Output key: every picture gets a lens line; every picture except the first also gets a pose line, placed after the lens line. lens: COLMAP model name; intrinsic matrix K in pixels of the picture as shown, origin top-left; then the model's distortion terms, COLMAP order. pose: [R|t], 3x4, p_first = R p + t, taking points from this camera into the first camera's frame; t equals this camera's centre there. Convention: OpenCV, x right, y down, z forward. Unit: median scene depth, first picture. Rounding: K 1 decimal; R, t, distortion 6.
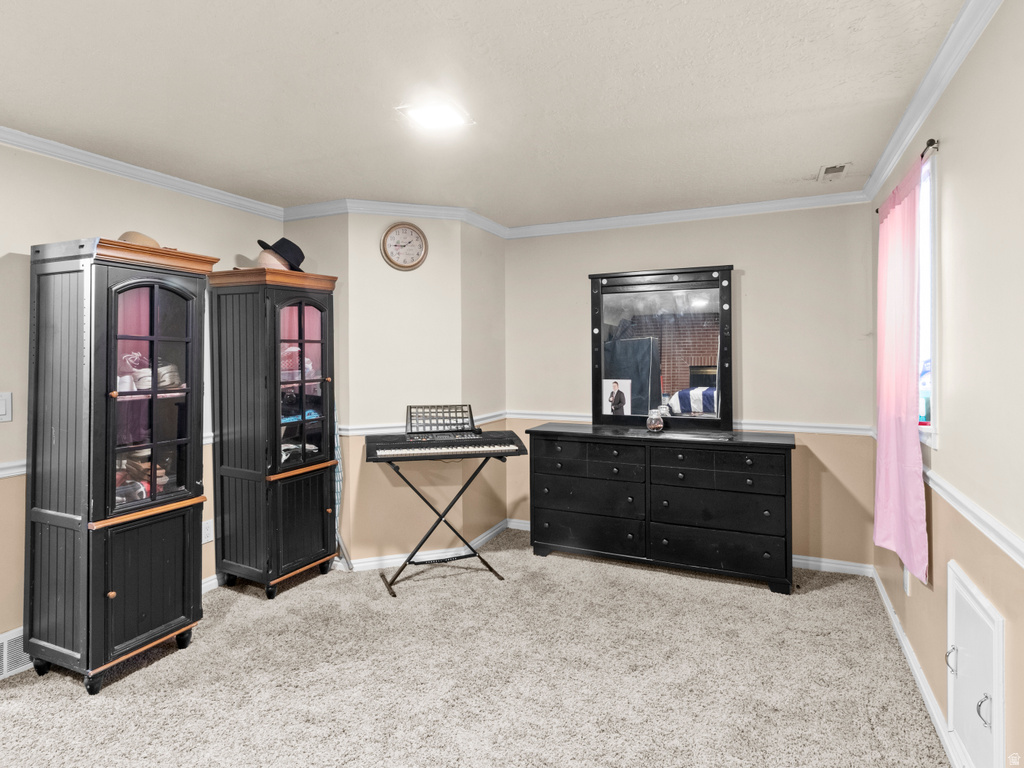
lens RADIAL K [[574.7, 0, 512.6], [0, 574.7, 366.9], [0, 0, 1]] dist [-0.001519, 0.000176]
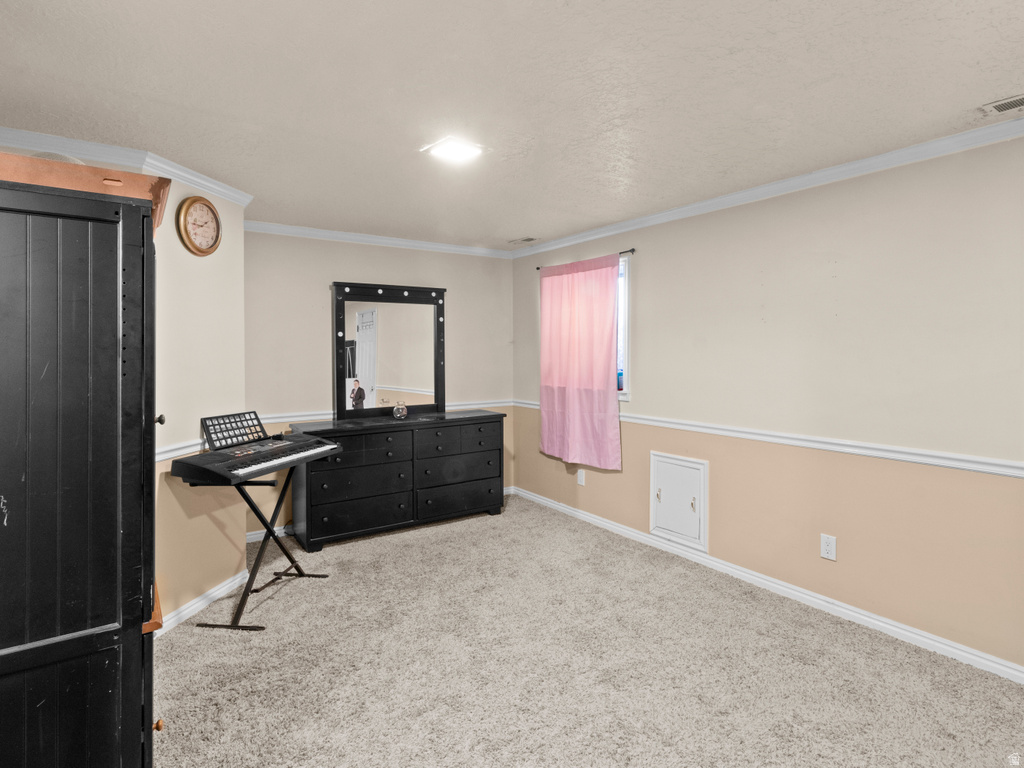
lens RADIAL K [[544.3, 0, 514.0], [0, 544.3, 377.0], [0, 0, 1]] dist [0.000789, 0.000515]
pose [[0.510349, -0.038178, 0.859119, -0.647621], [0.023444, 0.999260, 0.030480, -0.005864], [-0.859648, 0.004585, 0.510867, 0.213125]]
